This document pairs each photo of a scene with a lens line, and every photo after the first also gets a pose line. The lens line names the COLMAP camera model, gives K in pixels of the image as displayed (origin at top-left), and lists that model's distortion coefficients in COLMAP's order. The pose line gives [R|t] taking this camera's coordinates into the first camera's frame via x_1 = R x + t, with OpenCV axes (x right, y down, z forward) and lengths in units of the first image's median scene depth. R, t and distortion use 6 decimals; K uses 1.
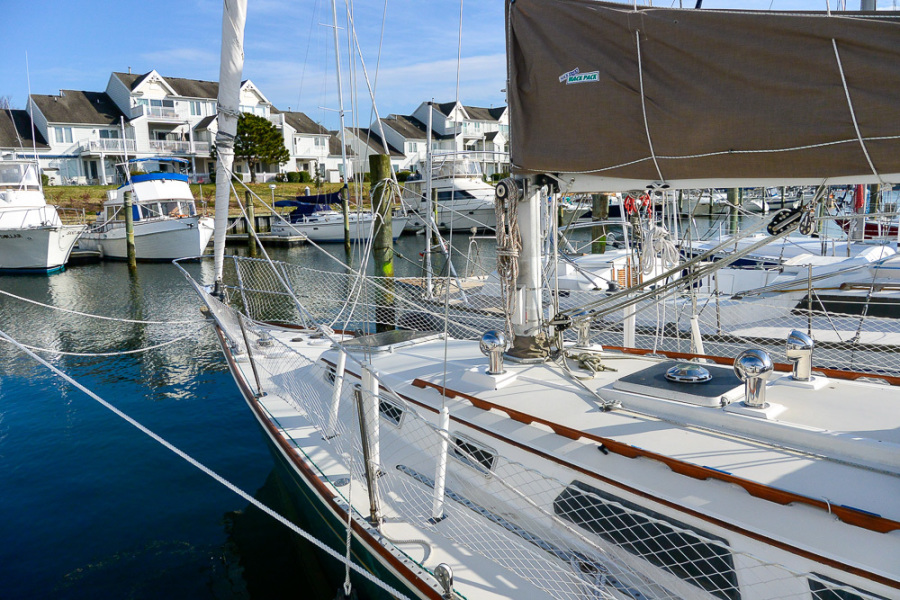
lens RADIAL K [[695.0, 0, 450.0], [0, 695.0, 300.0], [0, 0, 1]] dist [-0.000166, -0.006381]
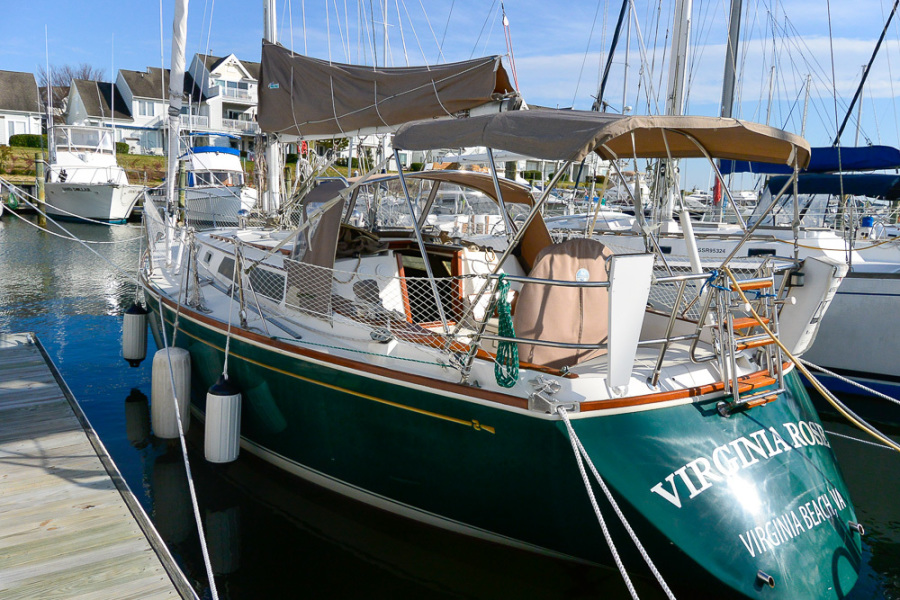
lens RADIAL K [[709.5, 0, 450.0], [0, 709.5, 300.0], [0, 0, 1]] dist [0.007762, 0.000941]
pose [[0.990892, 0.087628, -0.102243, 0.057089], [-0.087684, 0.996140, 0.003955, 0.015737], [0.102195, 0.005046, 0.994752, -0.062542]]
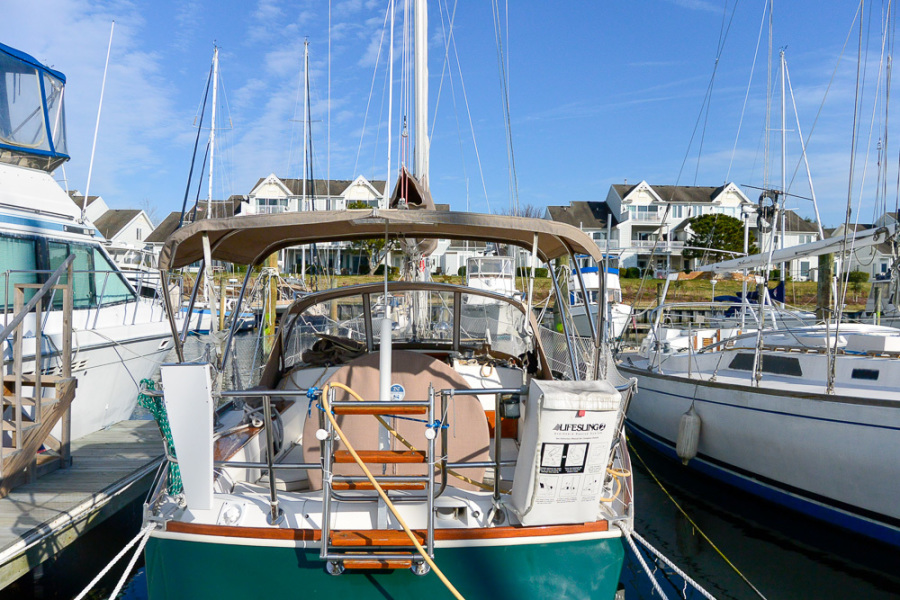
lens RADIAL K [[695.0, 0, 450.0], [0, 695.0, 300.0], [0, 0, 1]] dist [-0.000166, -0.006381]
pose [[0.748132, 0.042180, -0.662208, 0.110209], [-0.134153, 0.986984, -0.088693, 0.008775], [0.649847, 0.155192, 0.744052, -0.033270]]
